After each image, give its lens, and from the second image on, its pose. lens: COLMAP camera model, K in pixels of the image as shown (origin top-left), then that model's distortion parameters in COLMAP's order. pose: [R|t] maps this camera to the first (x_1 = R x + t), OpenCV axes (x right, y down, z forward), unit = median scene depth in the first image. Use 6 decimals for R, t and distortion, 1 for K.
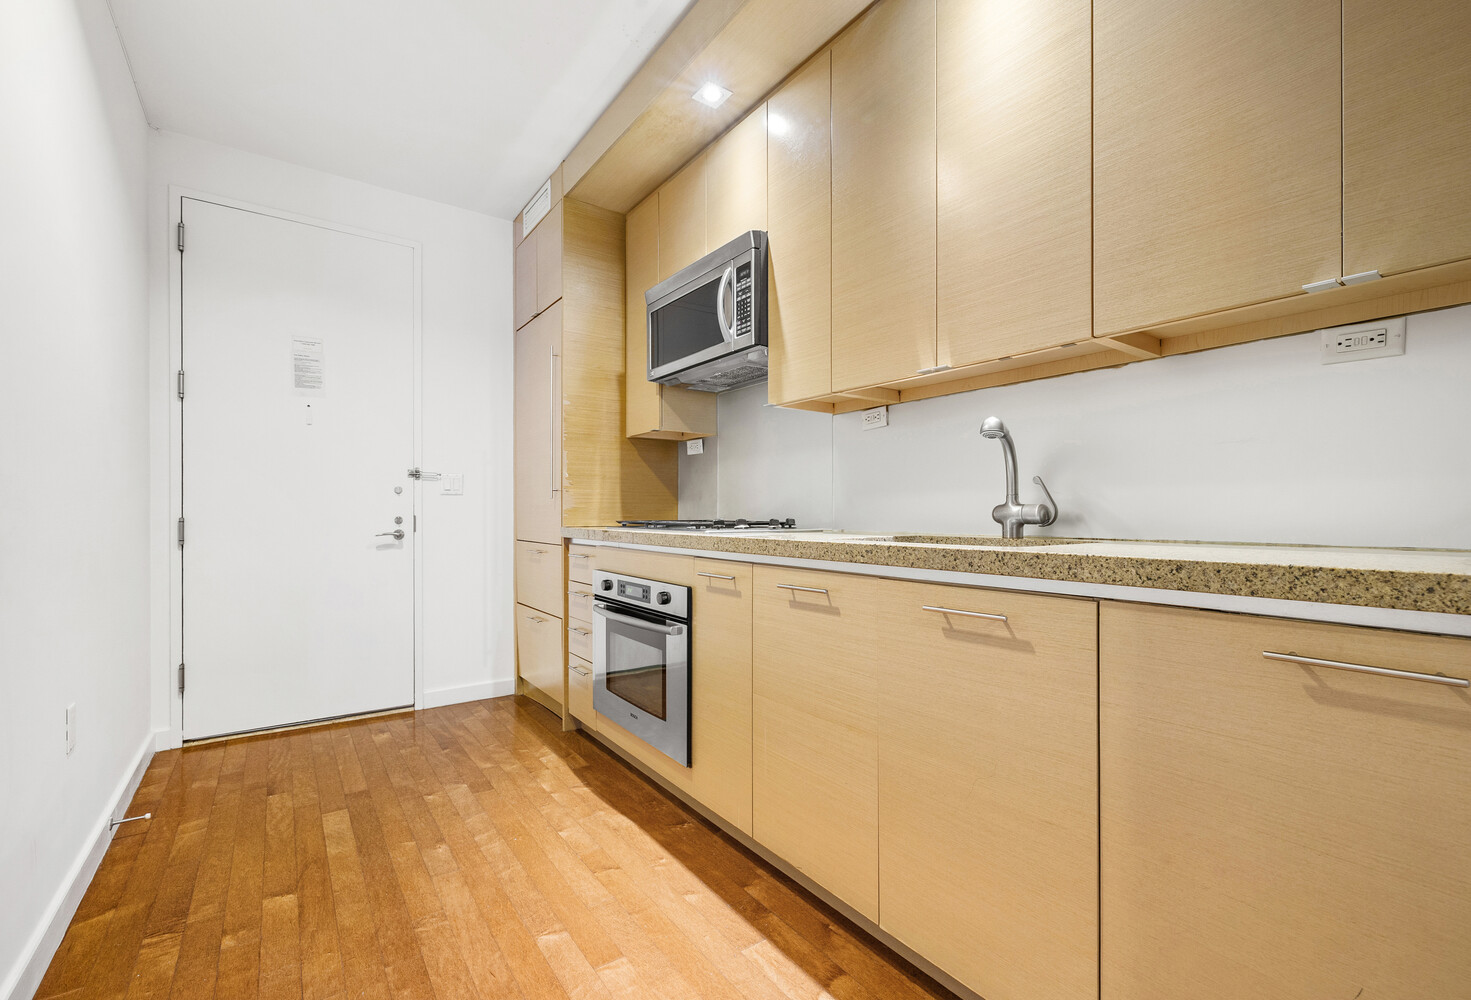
lens RADIAL K [[629.6, 0, 718.1], [0, 629.6, 515.6], [0, 0, 1]] dist [0.000576, 0.000228]
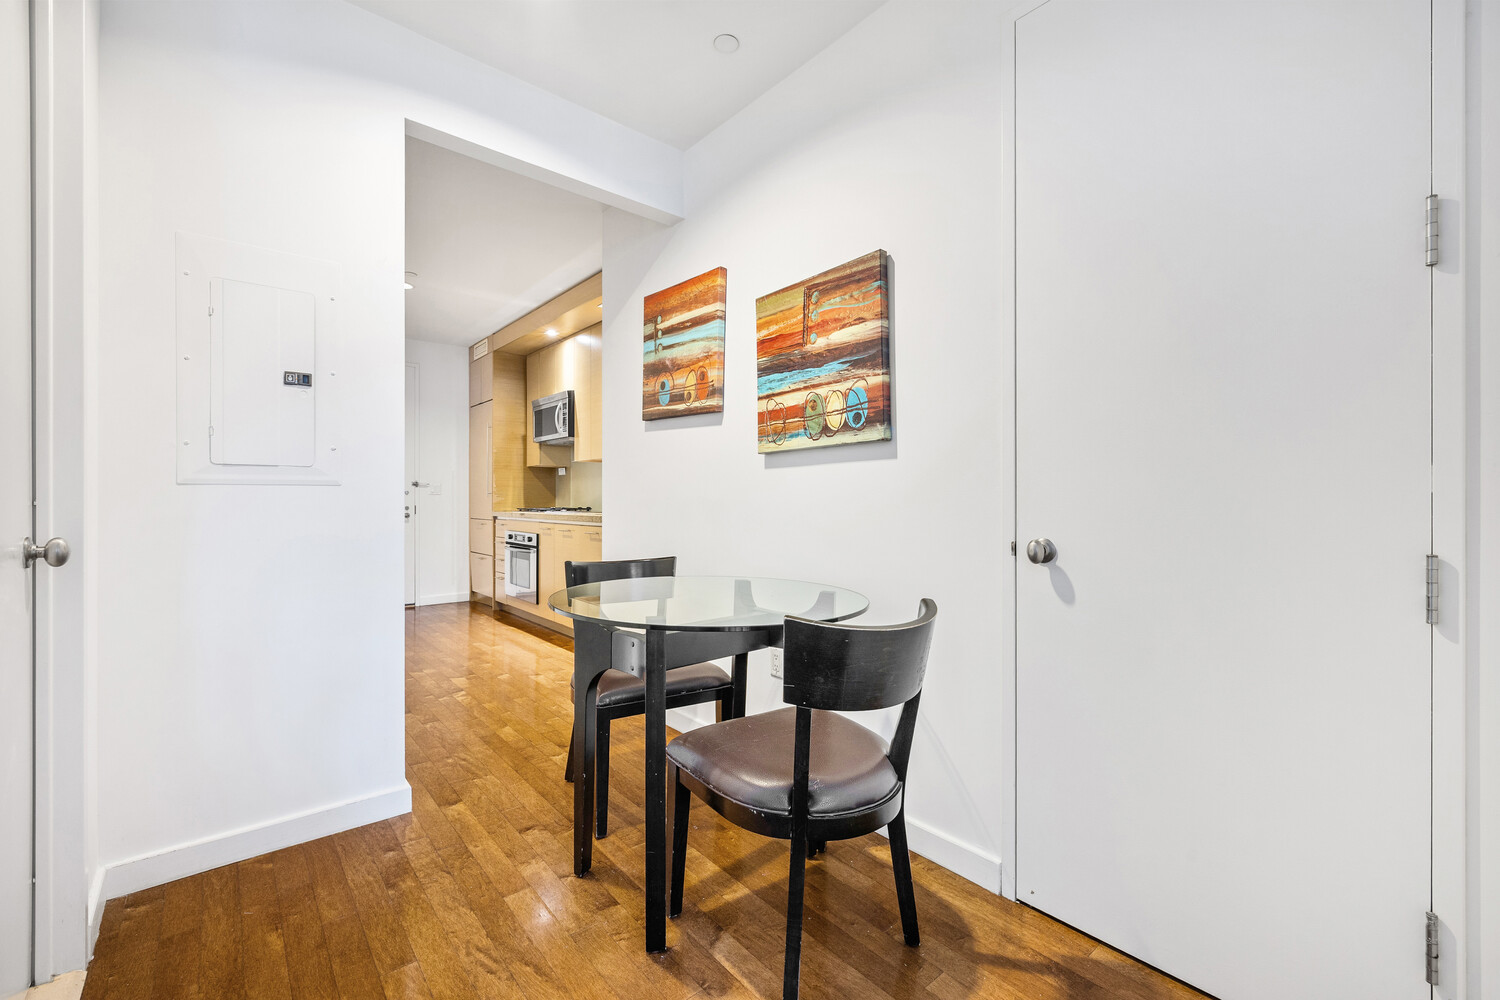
lens RADIAL K [[619.0, 0, 750.0], [0, 619.0, 500.0], [0, 0, 1]] dist [0.000581, 0.000006]
pose [[0.995153, -0.001180, 0.098328, 0.503203], [0.001696, 0.999985, -0.005163, -0.008646], [-0.098321, 0.005305, 0.995141, -1.412430]]
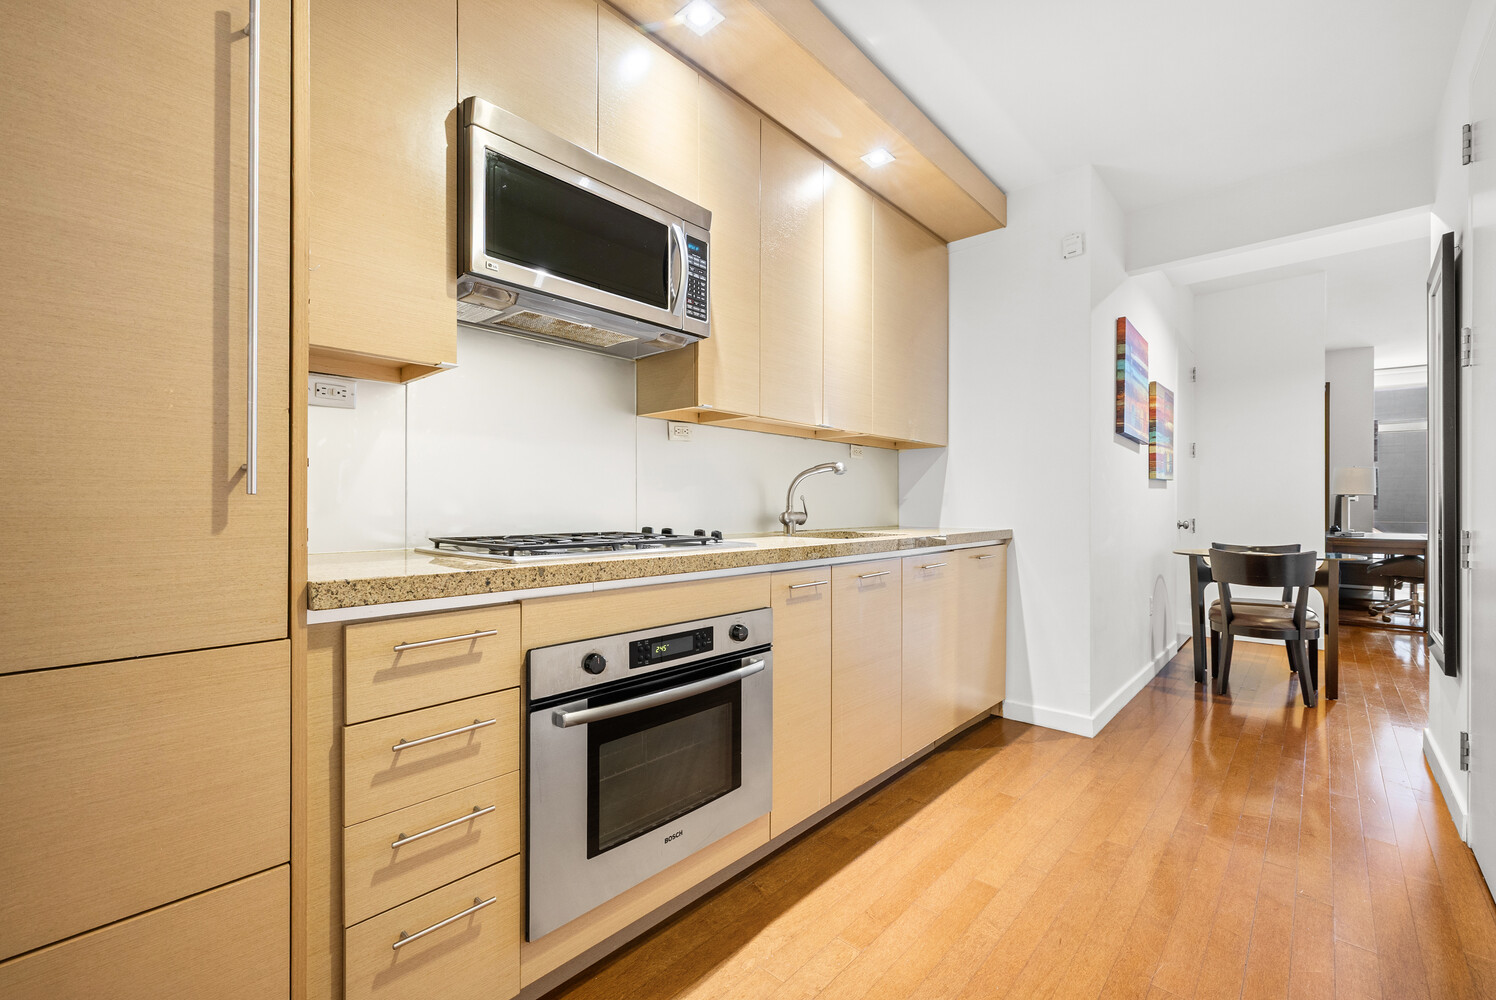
lens RADIAL K [[637.4, 0, 748.0], [0, 637.4, 500.0], [0, 0, 1]] dist [-0.000249, -0.000017]
pose [[-0.225028, 0.001447, 0.974351, -0.813362], [-0.001522, 0.999997, -0.001837, -0.032521], [-0.974351, -0.001897, -0.225025, 1.092743]]
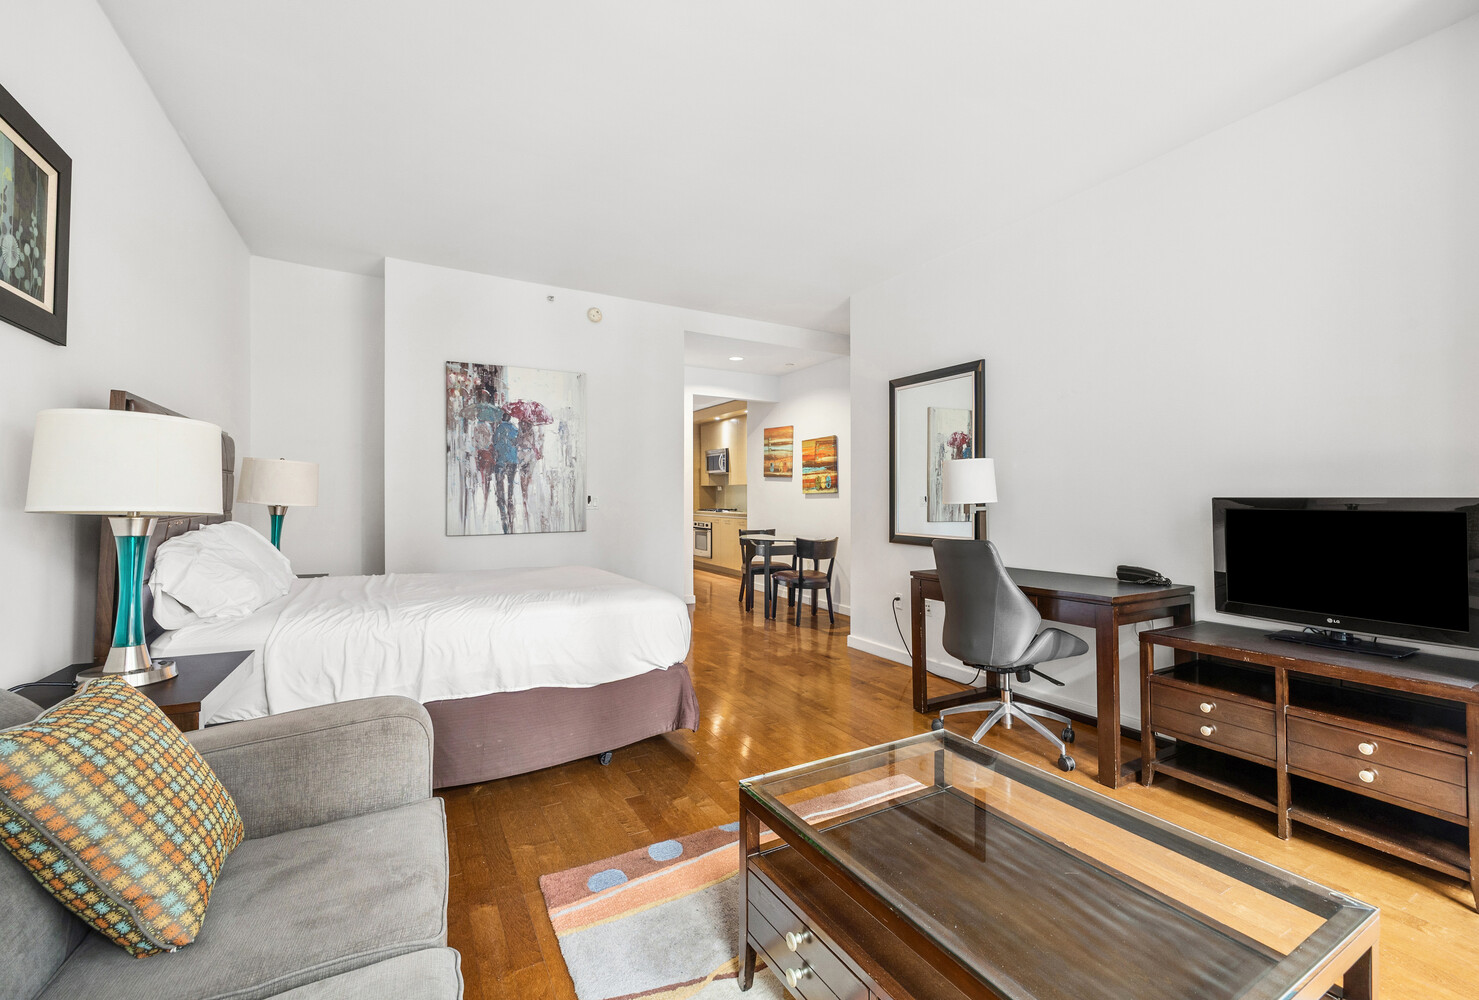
lens RADIAL K [[633.0, 0, 722.0], [0, 633.0, 515.7], [0, 0, 1]] dist [0.000576, 0.000228]
pose [[0.990008, -0.001960, -0.140999, 0.669081], [0.006154, 0.999551, 0.029316, -0.079129], [0.140878, -0.029891, 0.989576, -3.562461]]
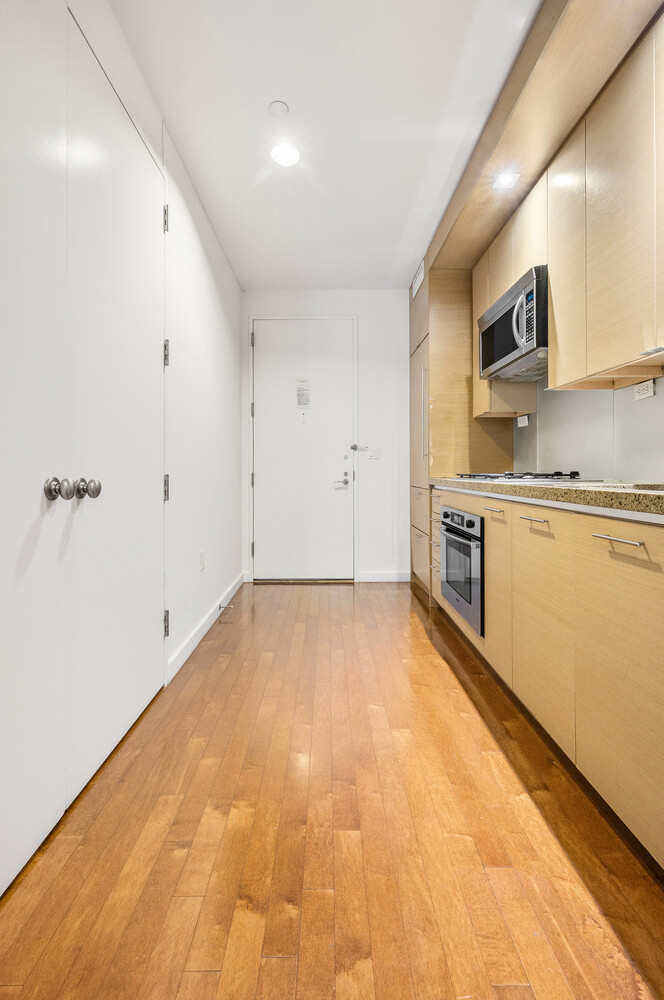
lens RADIAL K [[435.1, 0, 327.8], [0, 435.1, 470.5], [0, 0, 1]] dist [-0.000117, -0.000085]
pose [[0.820175, -0.004979, -0.572091, 0.218581], [0.002157, 0.999982, -0.005611, 0.006428], [0.572108, 0.003368, 0.820171, -0.056130]]
